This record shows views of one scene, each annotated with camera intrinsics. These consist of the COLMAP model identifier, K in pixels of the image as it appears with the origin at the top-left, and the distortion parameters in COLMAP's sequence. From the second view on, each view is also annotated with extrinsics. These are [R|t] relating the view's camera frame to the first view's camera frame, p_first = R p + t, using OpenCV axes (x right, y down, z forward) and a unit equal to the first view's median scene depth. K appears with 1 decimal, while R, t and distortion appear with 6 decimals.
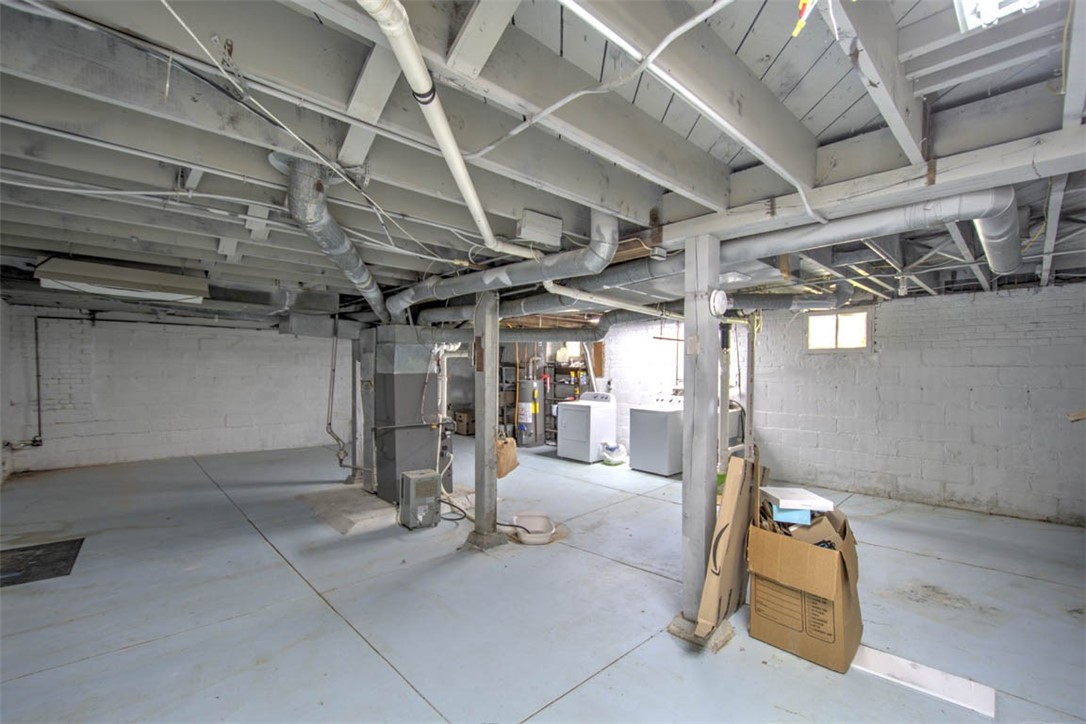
lens RADIAL K [[463.0, 0, 542.3], [0, 463.0, 368.0], [0, 0, 1]] dist [0.000570, -0.001012]
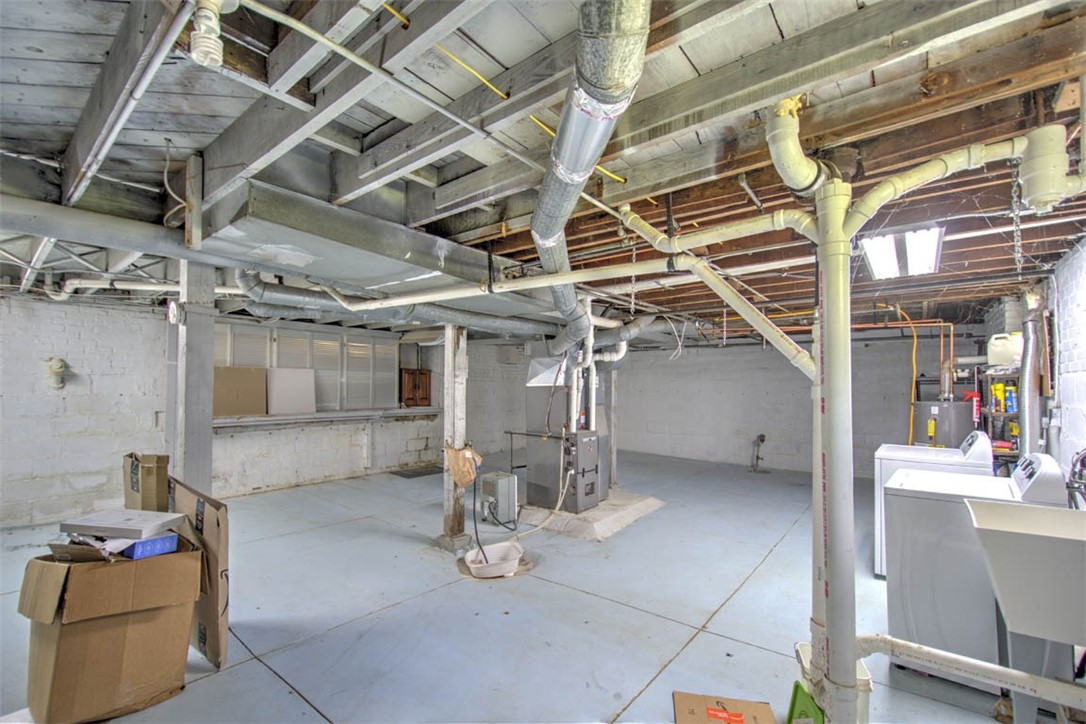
lens RADIAL K [[463.0, 0, 538.0], [0, 463.0, 381.2], [0, 0, 1]] dist [0.000570, -0.001012]
pose [[0.124037, -0.015973, -0.992149, 0.706480], [0.002821, 0.999872, -0.015745, 0.016391], [0.992274, -0.000846, 0.124066, 0.786640]]
